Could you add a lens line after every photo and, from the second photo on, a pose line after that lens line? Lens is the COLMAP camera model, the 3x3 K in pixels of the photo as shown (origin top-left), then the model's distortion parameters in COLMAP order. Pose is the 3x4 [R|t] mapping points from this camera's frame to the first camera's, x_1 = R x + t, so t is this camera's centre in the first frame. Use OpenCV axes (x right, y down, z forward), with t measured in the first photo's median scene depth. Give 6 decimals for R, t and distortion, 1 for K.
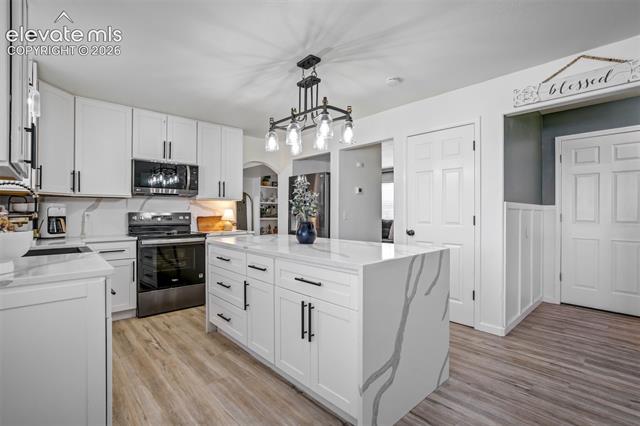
lens RADIAL K [[295.6, 0, 331.2], [0, 295.6, 212.5], [0, 0, 1]] dist [-0.012883, -0.000005]
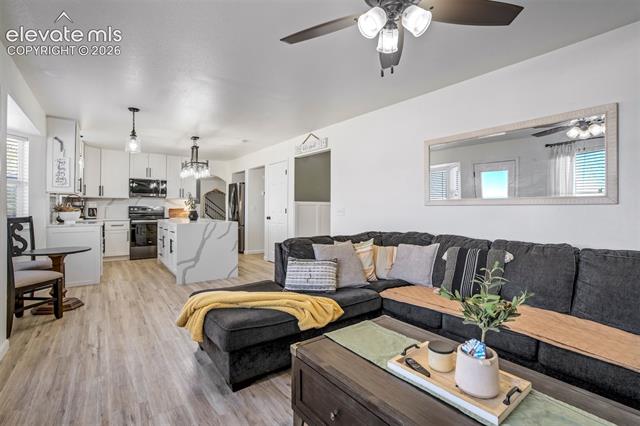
lens RADIAL K [[298.2, 0, 320.8], [0, 298.2, 207.6], [0, 0, 1]] dist [-0.002934, 0.000218]
pose [[0.992052, 0.004012, -0.125764, 0.828696], [-0.003734, 0.999990, 0.002451, -0.001221], [0.125772, -0.001962, 0.992057, -0.791288]]
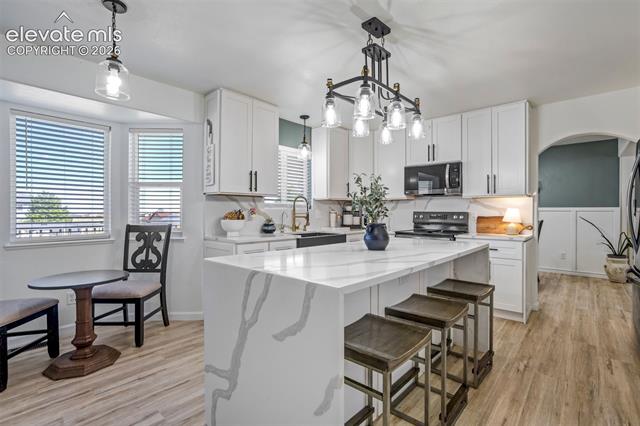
lens RADIAL K [[299.0, 0, 320.0], [0, 299.0, 213.0], [0, 0, 1]] dist [-0.002940, -0.000158]
pose [[0.087200, 0.007502, -0.996163, 0.536439], [-0.001322, 0.999972, 0.007415, -0.003282], [0.996190, 0.000670, 0.087207, 0.561448]]
